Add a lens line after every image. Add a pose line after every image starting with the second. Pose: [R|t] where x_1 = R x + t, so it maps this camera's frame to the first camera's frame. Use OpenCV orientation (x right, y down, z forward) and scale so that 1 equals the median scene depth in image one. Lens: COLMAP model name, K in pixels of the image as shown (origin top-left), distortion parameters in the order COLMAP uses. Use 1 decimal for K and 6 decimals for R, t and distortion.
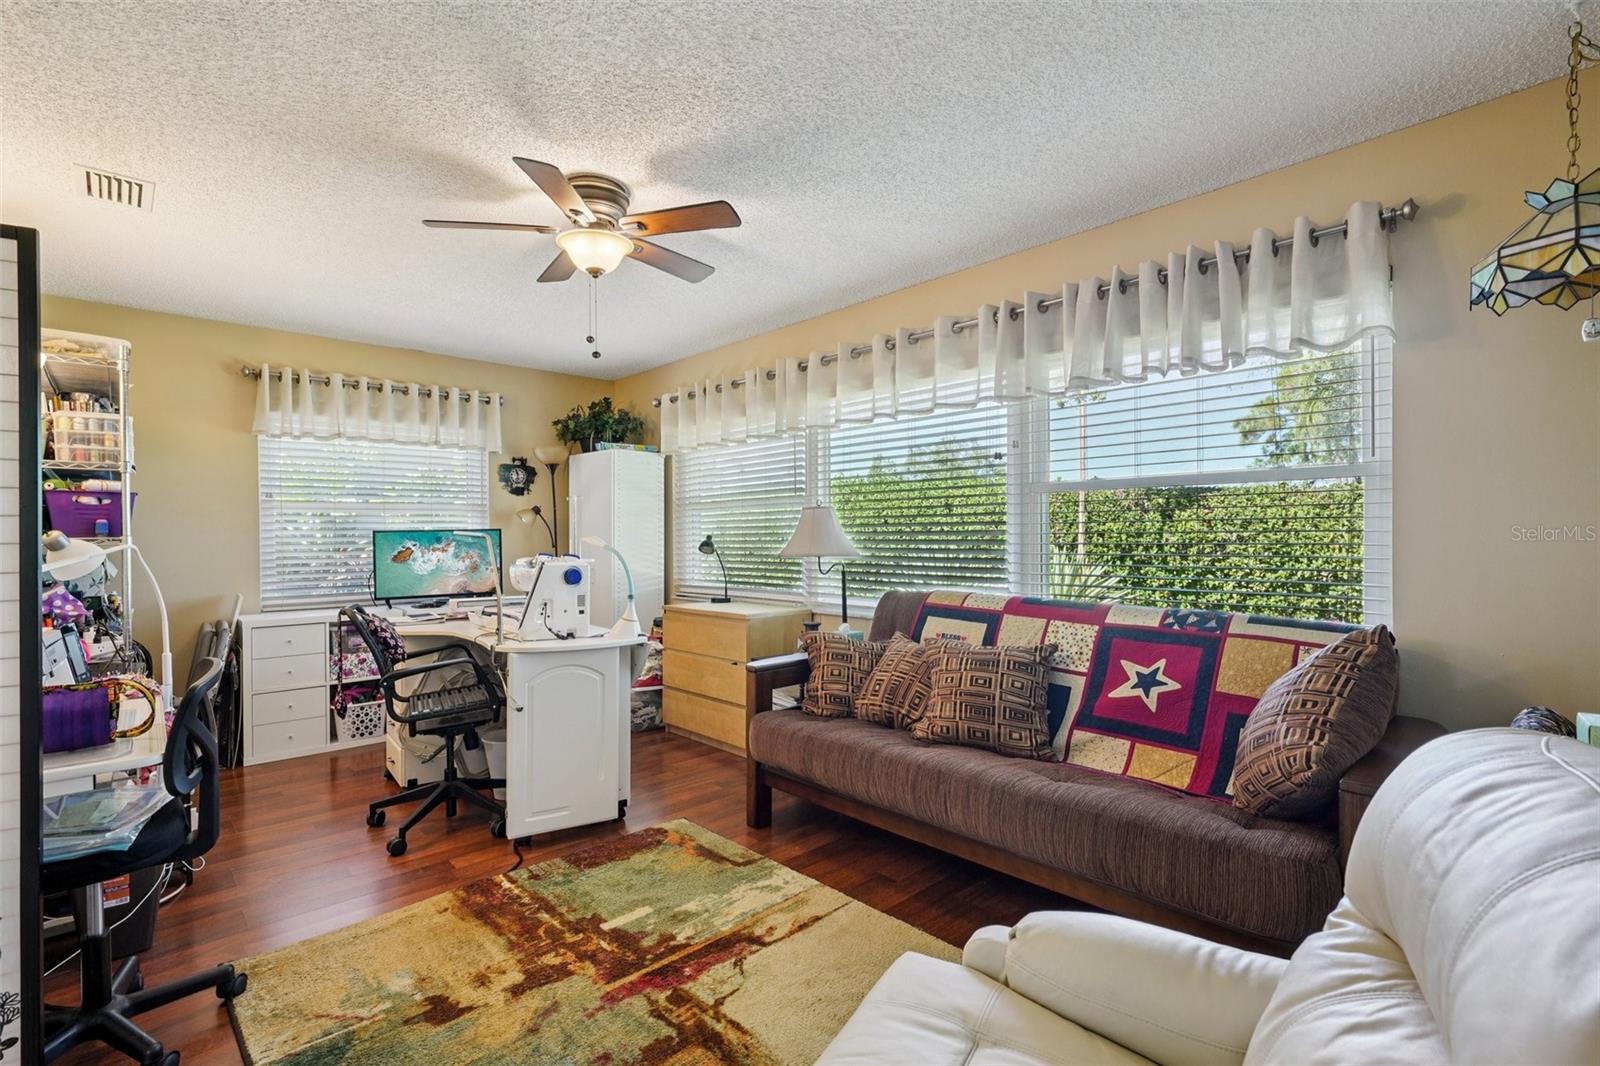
lens RADIAL K [[729.5, 0, 798.8], [0, 729.5, 539.6], [0, 0, 1]] dist [-0.000637, 0.000438]
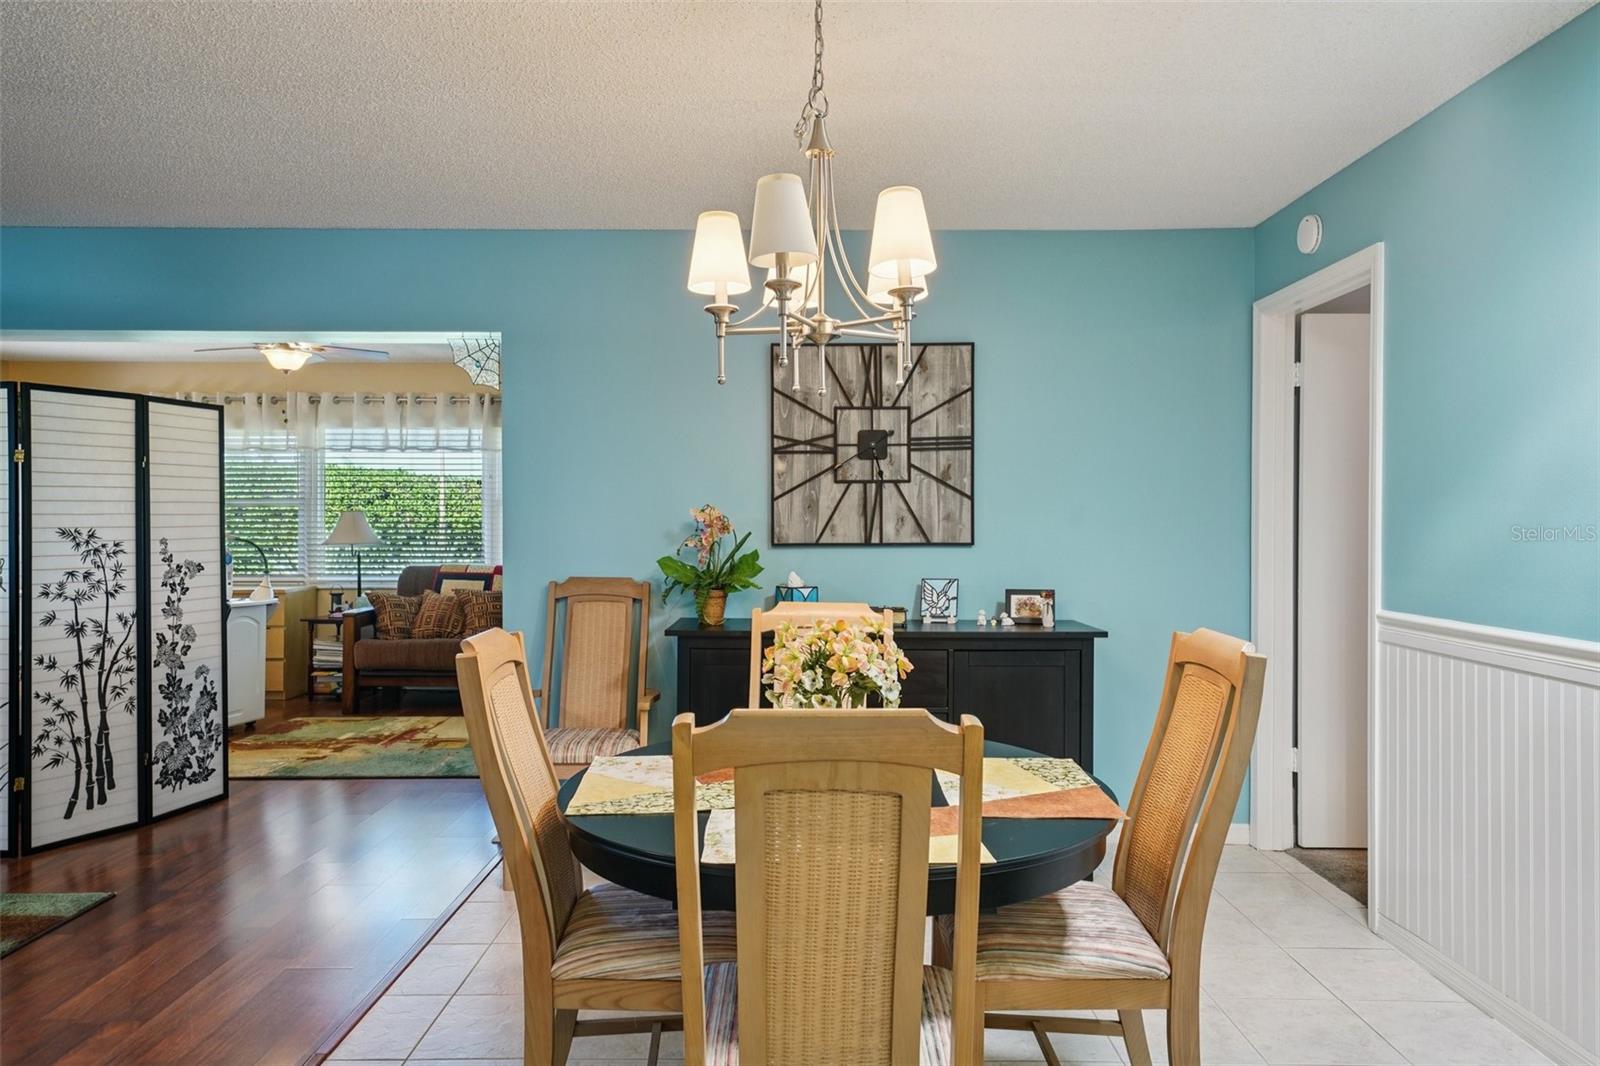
lens RADIAL K [[1045.8, 0, 800.4], [0, 1045.8, 524.1], [0, 0, 1]] dist [0.027029, -0.000018]
pose [[0.683824, 0.003454, 0.729639, -1.123004], [-0.002559, 0.999994, -0.002335, -0.017564], [-0.729643, -0.000271, 0.683829, -1.349851]]
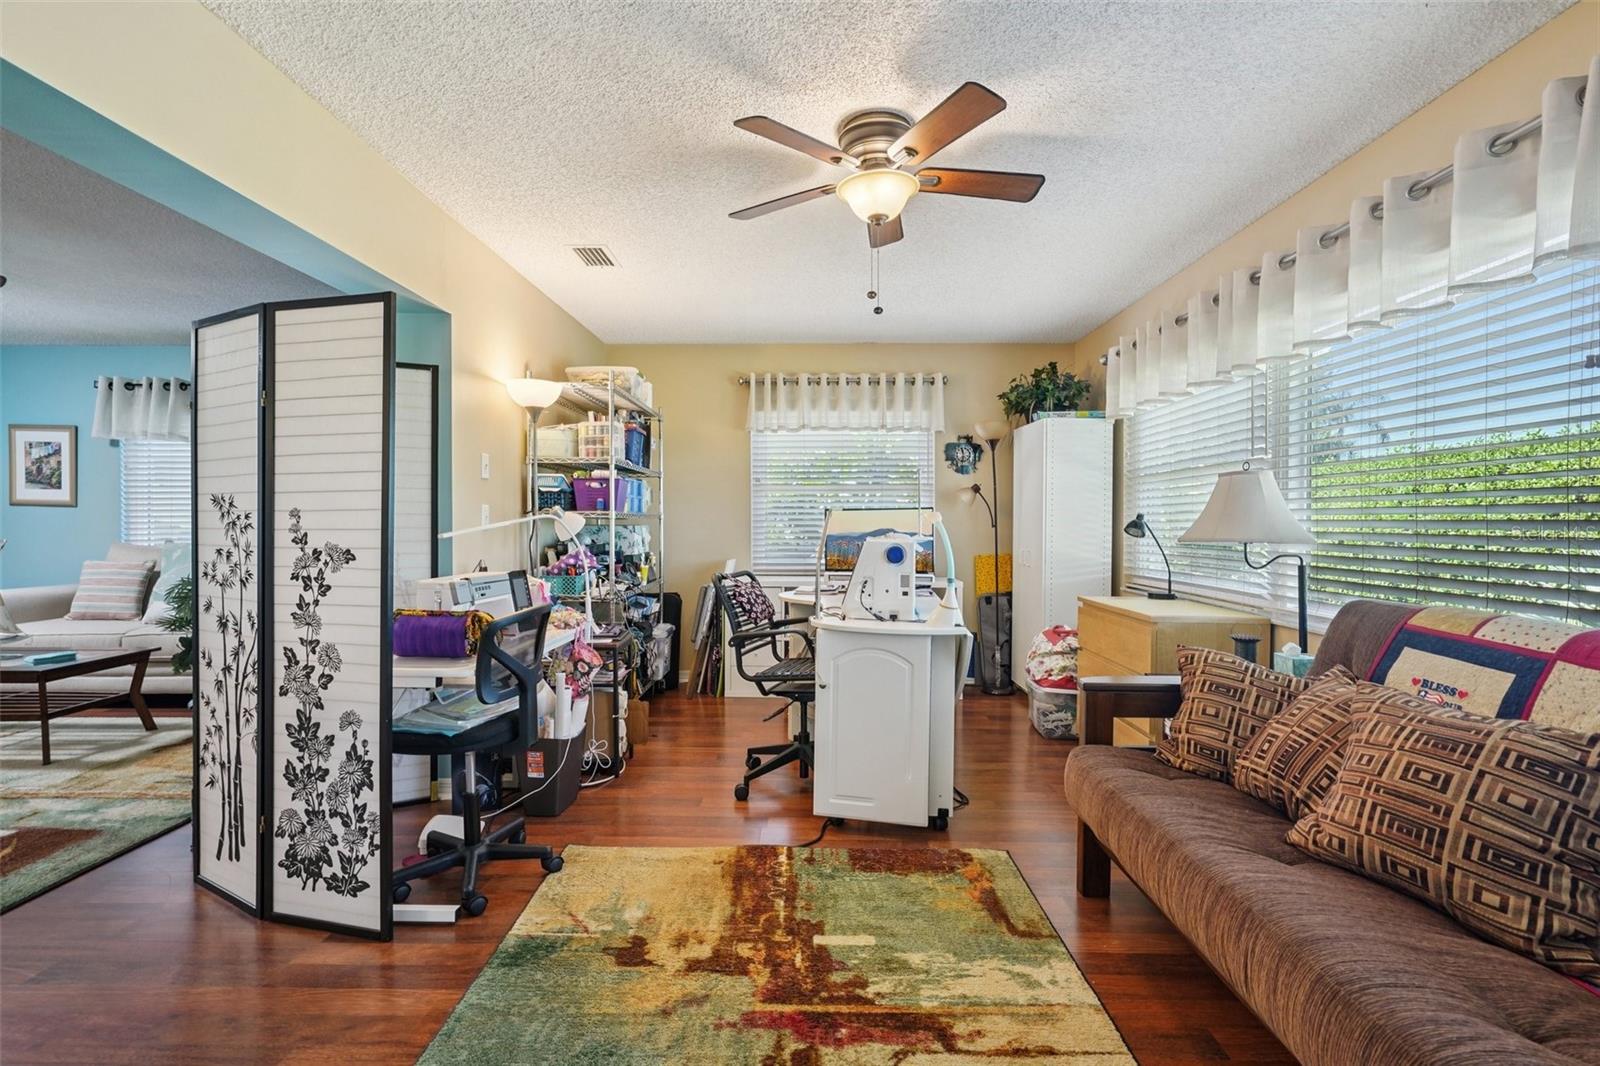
lens RADIAL K [[726.6, 0, 804.2], [0, 726.6, 525.0], [0, 0, 1]] dist [-0.008951, 0.005155]
pose [[0.719237, 0.013352, -0.694637, 0.265328], [-0.011877, 0.999906, 0.006922, 0.007933], [0.694664, 0.003271, 0.719327, 0.264845]]
